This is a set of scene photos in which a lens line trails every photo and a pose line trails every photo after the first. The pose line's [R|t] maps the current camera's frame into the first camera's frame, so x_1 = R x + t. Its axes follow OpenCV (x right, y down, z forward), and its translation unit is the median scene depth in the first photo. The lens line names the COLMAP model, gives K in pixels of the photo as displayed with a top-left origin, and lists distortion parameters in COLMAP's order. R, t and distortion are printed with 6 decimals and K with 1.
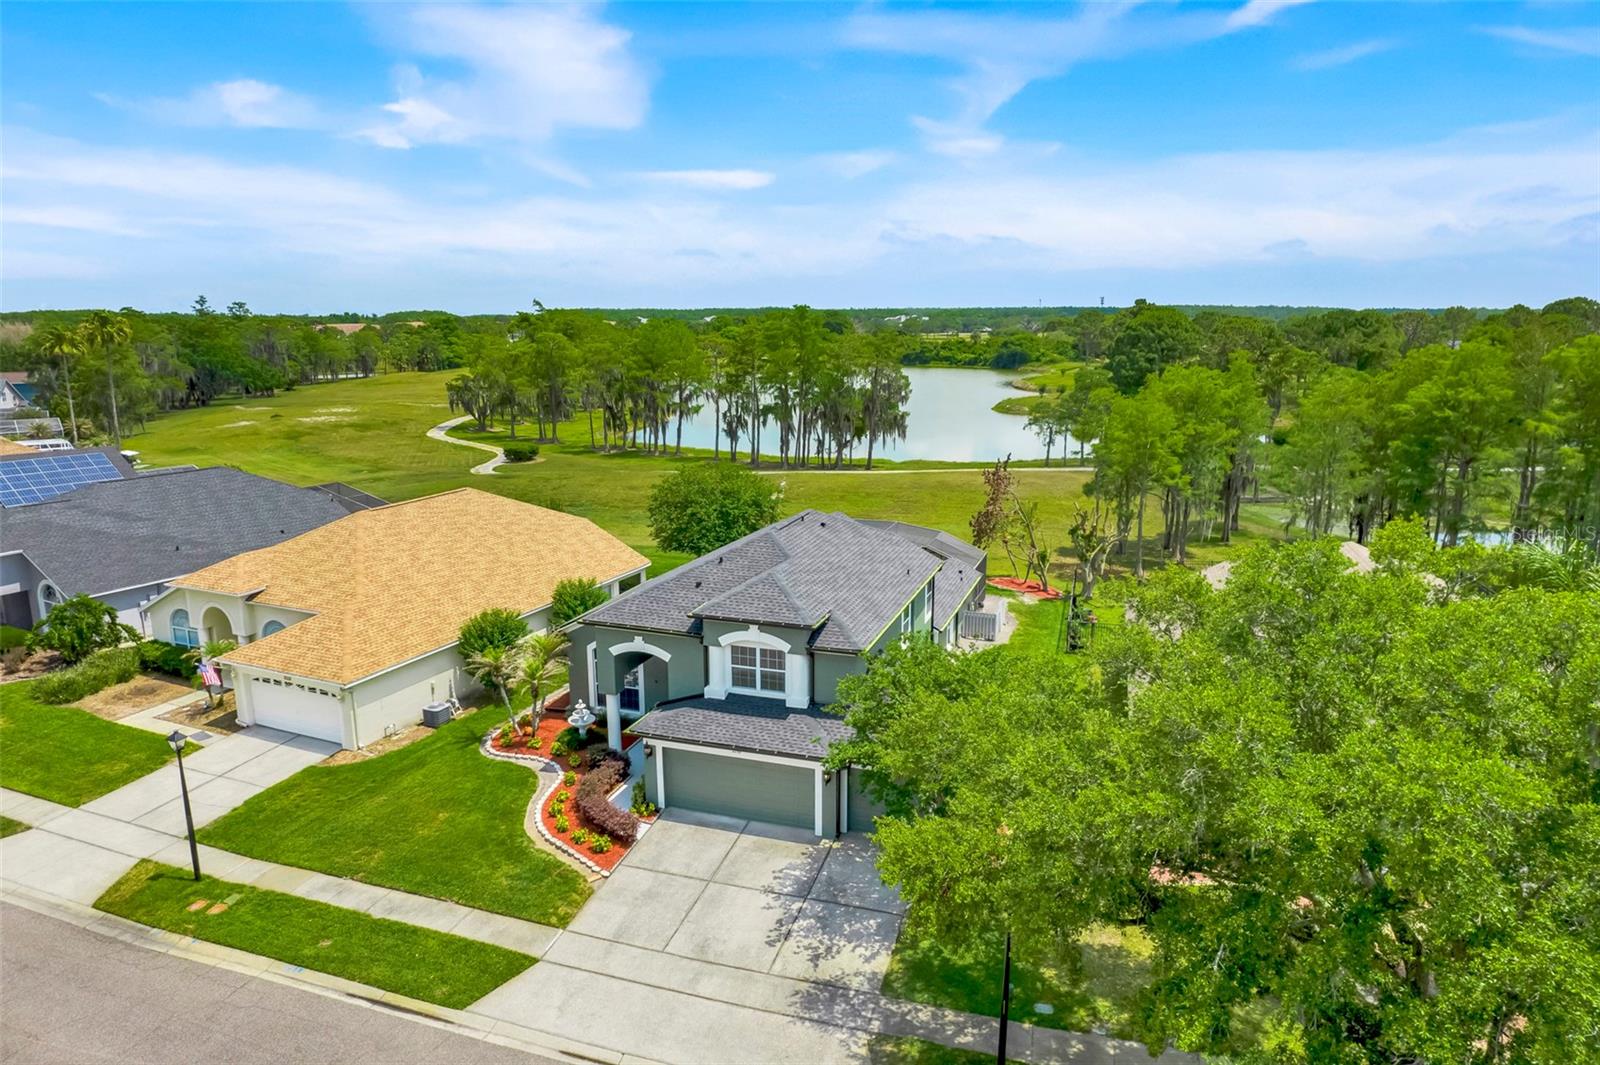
lens RADIAL K [[1042.3, 0, 784.6], [0, 1042.3, 531.2], [0, 0, 1]] dist [-0.074309, 0.064047]
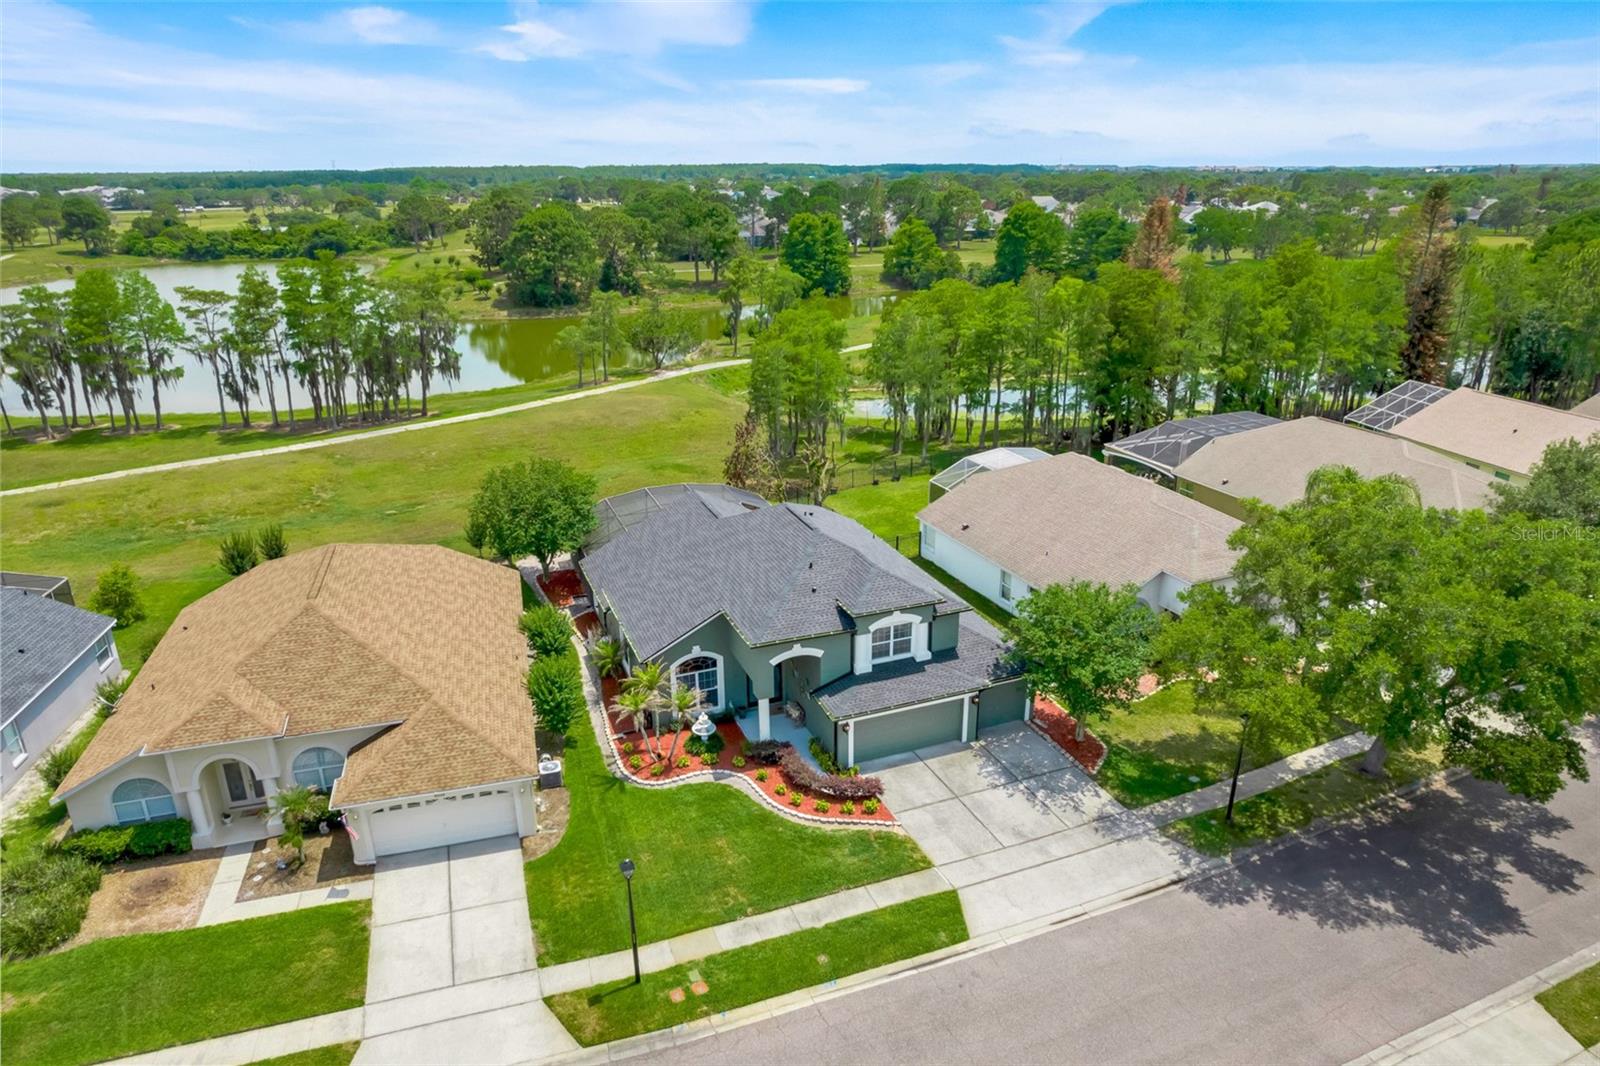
lens RADIAL K [[1042.3, 0, 784.6], [0, 1042.3, 531.7], [0, 0, 1]] dist [-0.074309, 0.064047]
pose [[0.756100, -0.224246, 0.614838, -0.812193], [0.140492, 0.973178, 0.182171, -0.233471], [-0.639199, -0.051360, 0.767325, 0.079420]]
